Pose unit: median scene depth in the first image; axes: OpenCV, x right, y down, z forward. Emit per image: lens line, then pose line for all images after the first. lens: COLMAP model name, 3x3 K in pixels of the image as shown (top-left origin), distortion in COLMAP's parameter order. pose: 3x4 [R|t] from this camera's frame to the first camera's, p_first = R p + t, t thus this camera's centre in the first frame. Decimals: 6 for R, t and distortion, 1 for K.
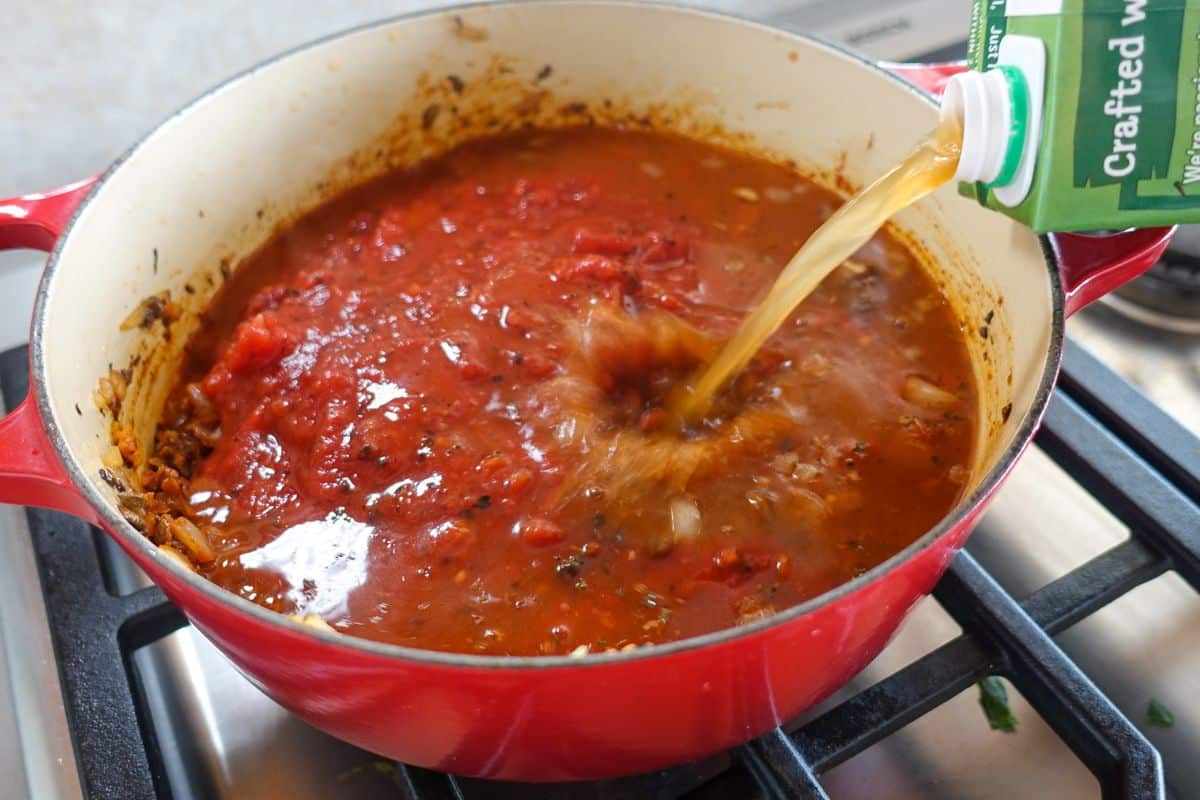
lens RADIAL K [[977.9, 0, 602.4], [0, 977.9, 379.5], [0, 0, 1]] dist [-0.023356, 0.030424]
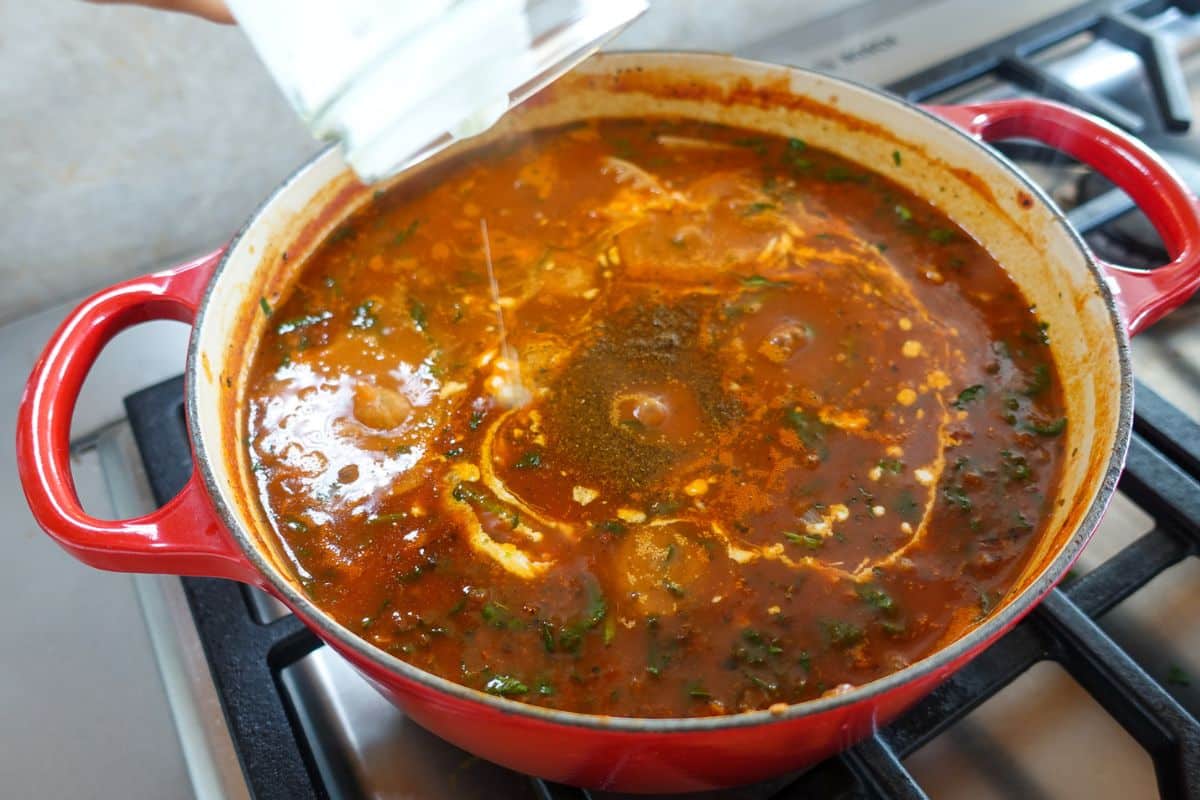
lens RADIAL K [[845.0, 0, 593.8], [0, 845.0, 381.2], [0, 0, 1]] dist [-0.006280, 0.002334]
pose [[0.999011, -0.044460, -0.000952, -0.106657], [0.044452, 0.997760, 0.049988, -0.090964], [-0.001273, -0.049981, 0.998749, 0.044656]]
